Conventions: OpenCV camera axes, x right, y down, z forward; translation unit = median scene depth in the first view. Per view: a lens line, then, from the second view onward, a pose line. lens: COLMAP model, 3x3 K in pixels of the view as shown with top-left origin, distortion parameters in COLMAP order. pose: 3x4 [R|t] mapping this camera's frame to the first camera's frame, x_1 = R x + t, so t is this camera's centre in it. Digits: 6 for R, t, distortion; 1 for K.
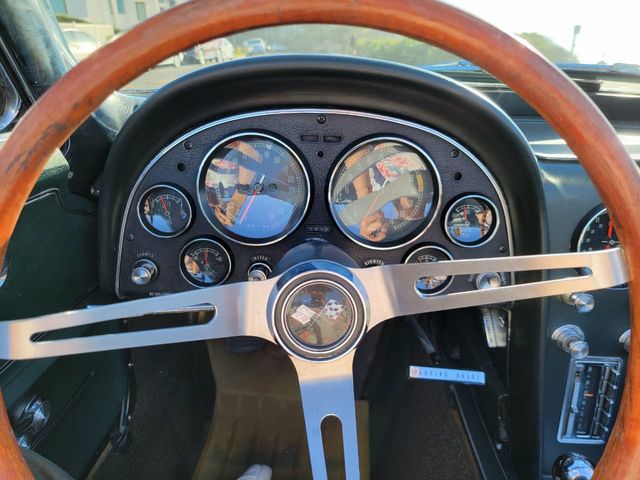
lens RADIAL K [[459.0, 0, 321.0], [0, 459.0, 240.0], [0, 0, 1]] dist [0.003188, 0.000933]
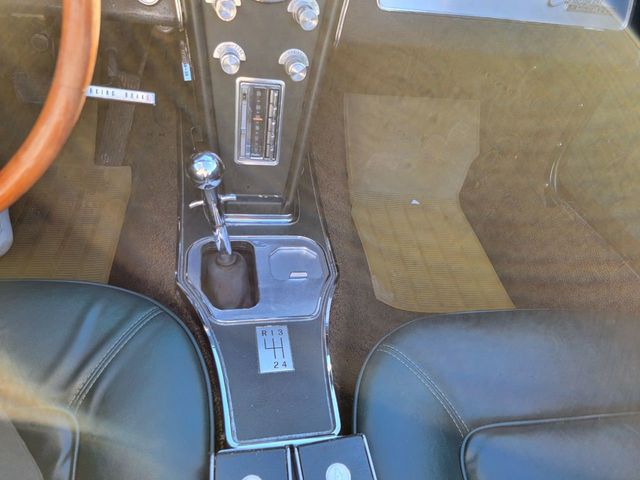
lens RADIAL K [[453.2, 0, 320.3], [0, 453.2, 240.6], [0, 0, 1]] dist [0.082161, -0.076415]
pose [[0.968016, -0.047967, 0.246261, 0.443719], [-0.045139, 0.932238, 0.359018, 0.210371], [-0.246795, -0.358651, 0.900256, -0.119615]]
